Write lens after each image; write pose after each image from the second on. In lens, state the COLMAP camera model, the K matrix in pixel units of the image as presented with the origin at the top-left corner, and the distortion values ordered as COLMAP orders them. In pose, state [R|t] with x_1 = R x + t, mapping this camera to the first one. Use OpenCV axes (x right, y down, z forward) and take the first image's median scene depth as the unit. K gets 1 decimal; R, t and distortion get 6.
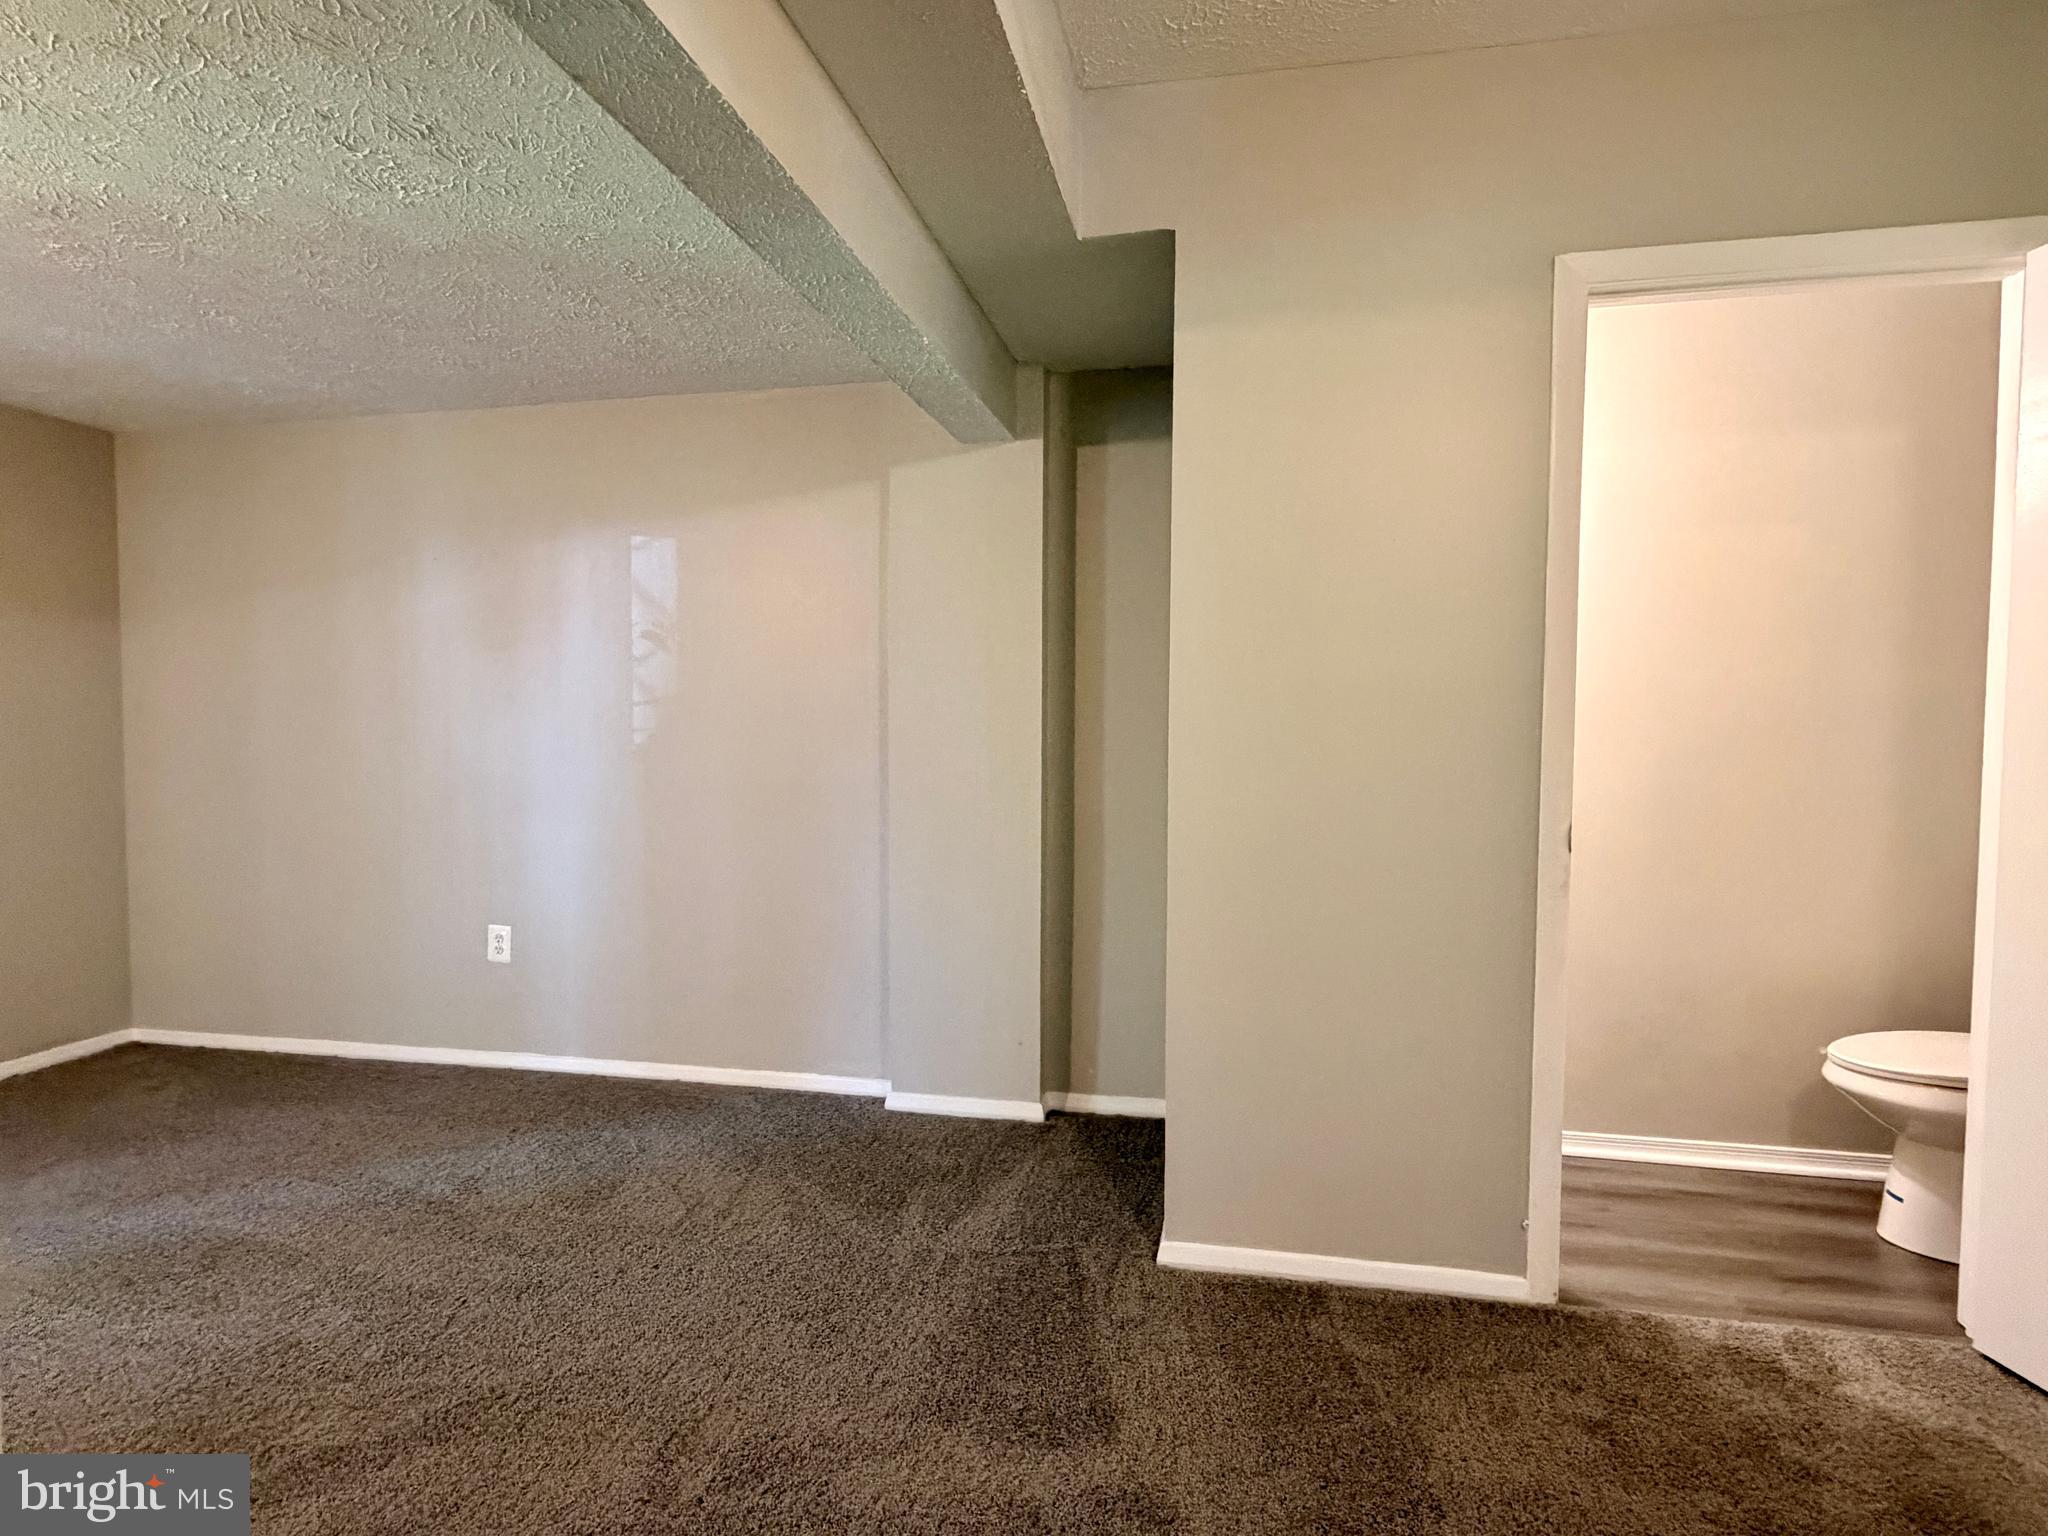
lens RADIAL K [[1105.4, 0, 1029.7], [0, 1105.4, 766.9], [0, 0, 1]] dist [-0.004658, 0.003131]
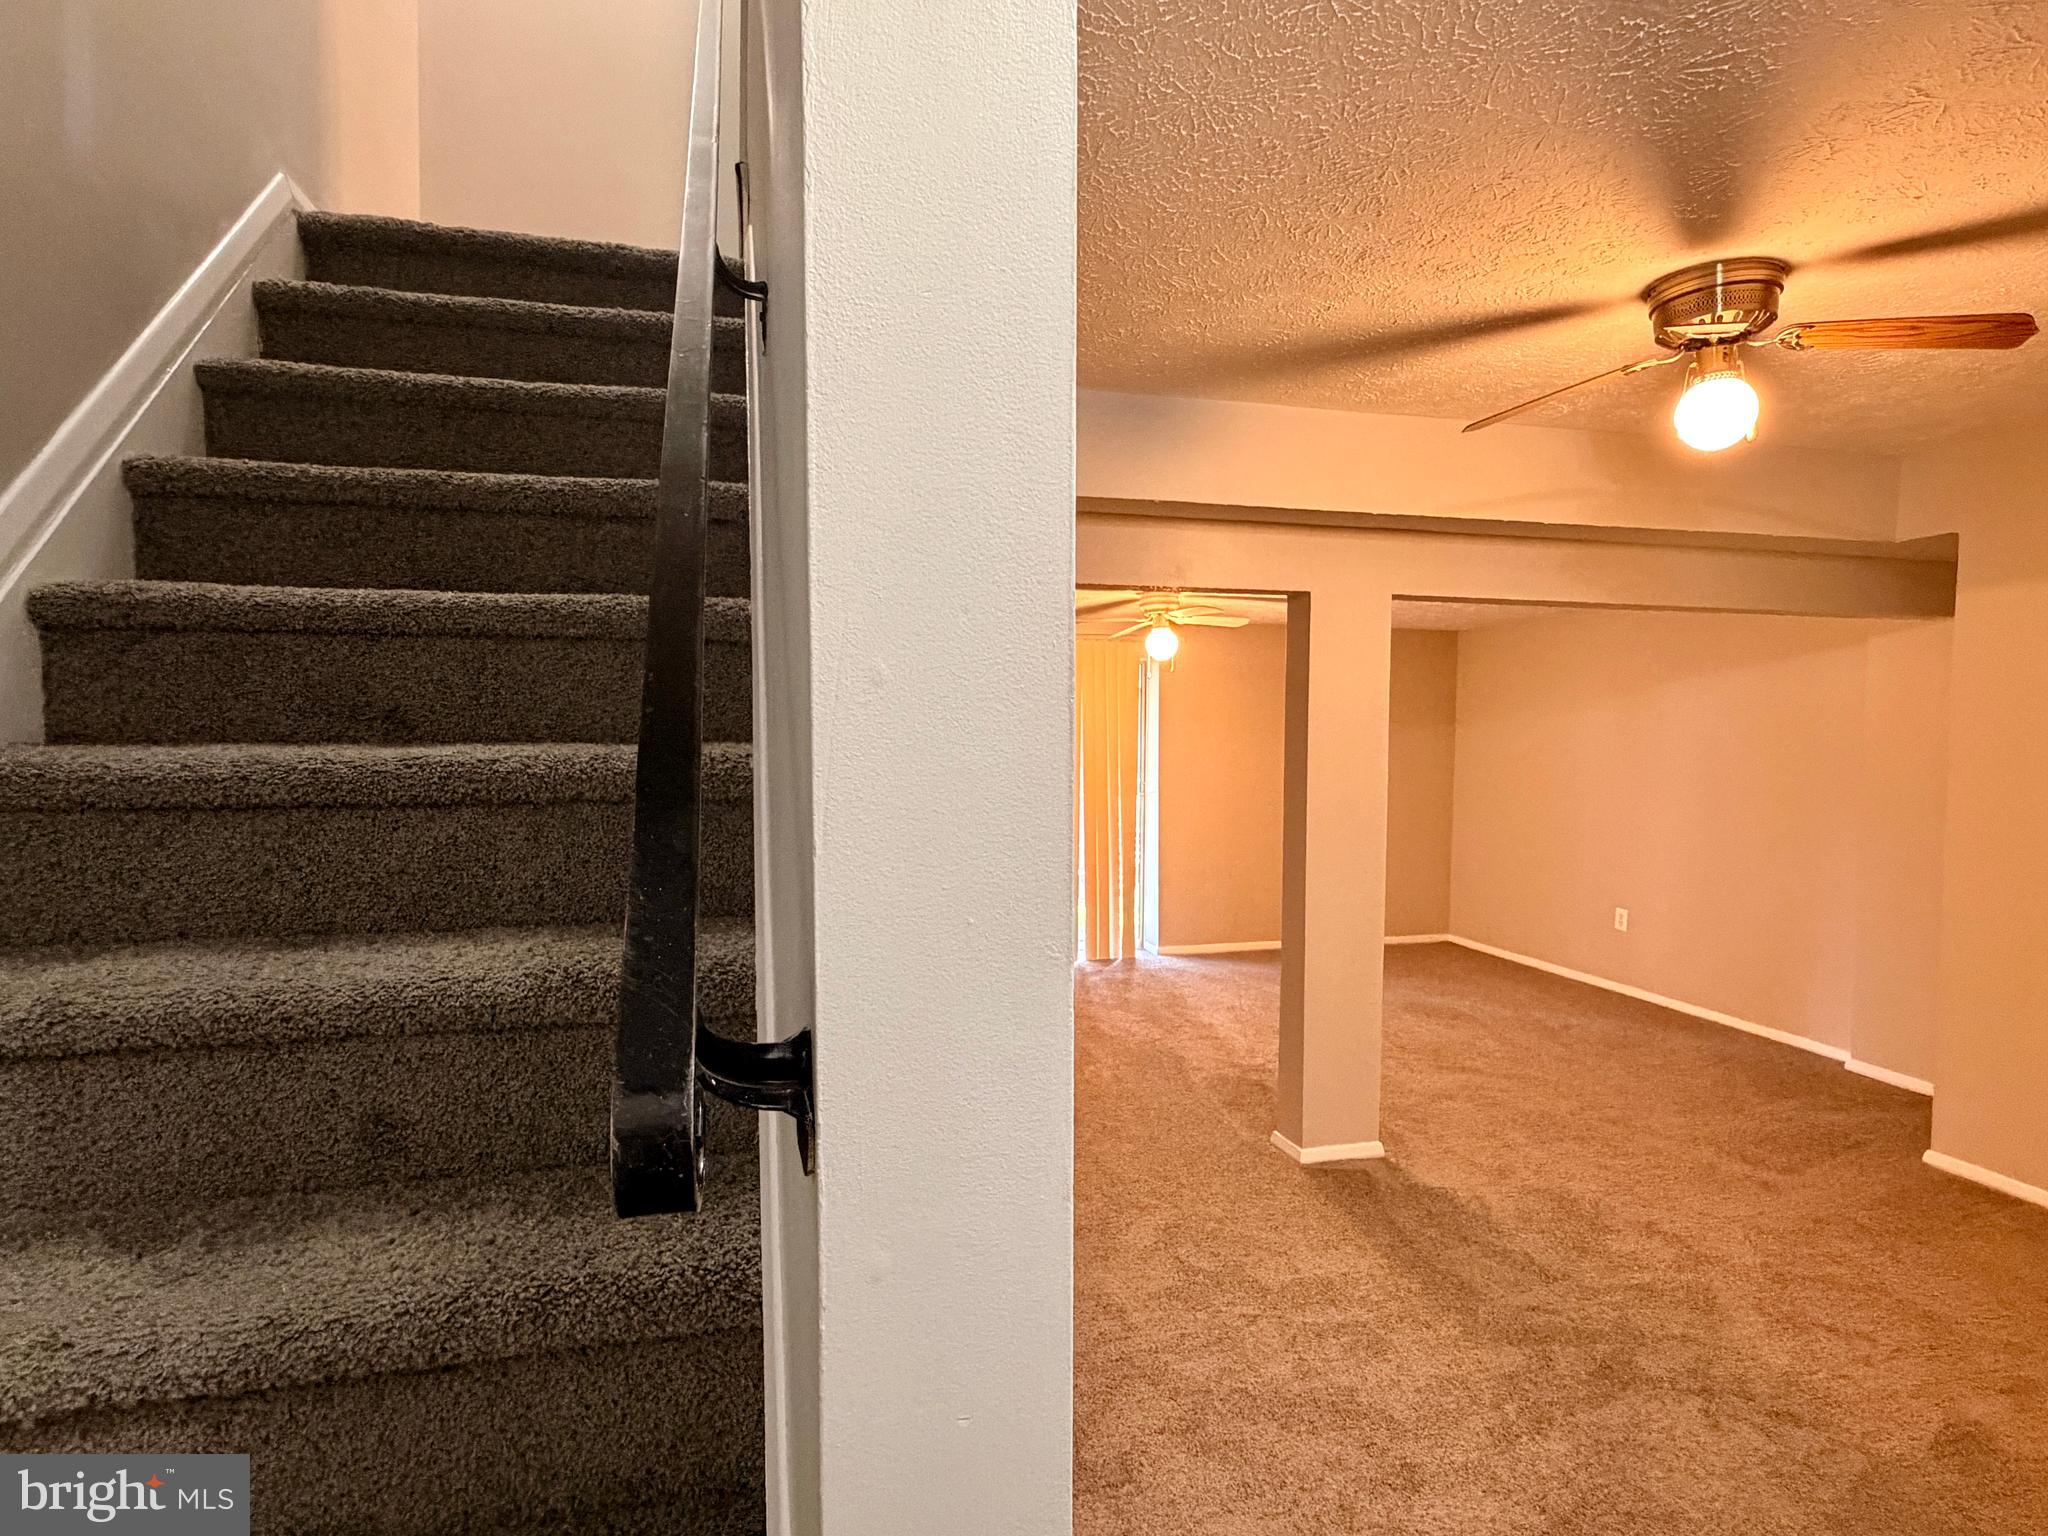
lens RADIAL K [[1105.4, 0, 1027.2], [0, 1105.4, 769.5], [0, 0, 1]] dist [-0.004658, 0.003131]
pose [[0.463721, 0.042944, -0.884940, 0.658778], [-0.047488, 0.998594, 0.023575, -0.076060], [0.884708, 0.031092, 0.465108, -0.681048]]
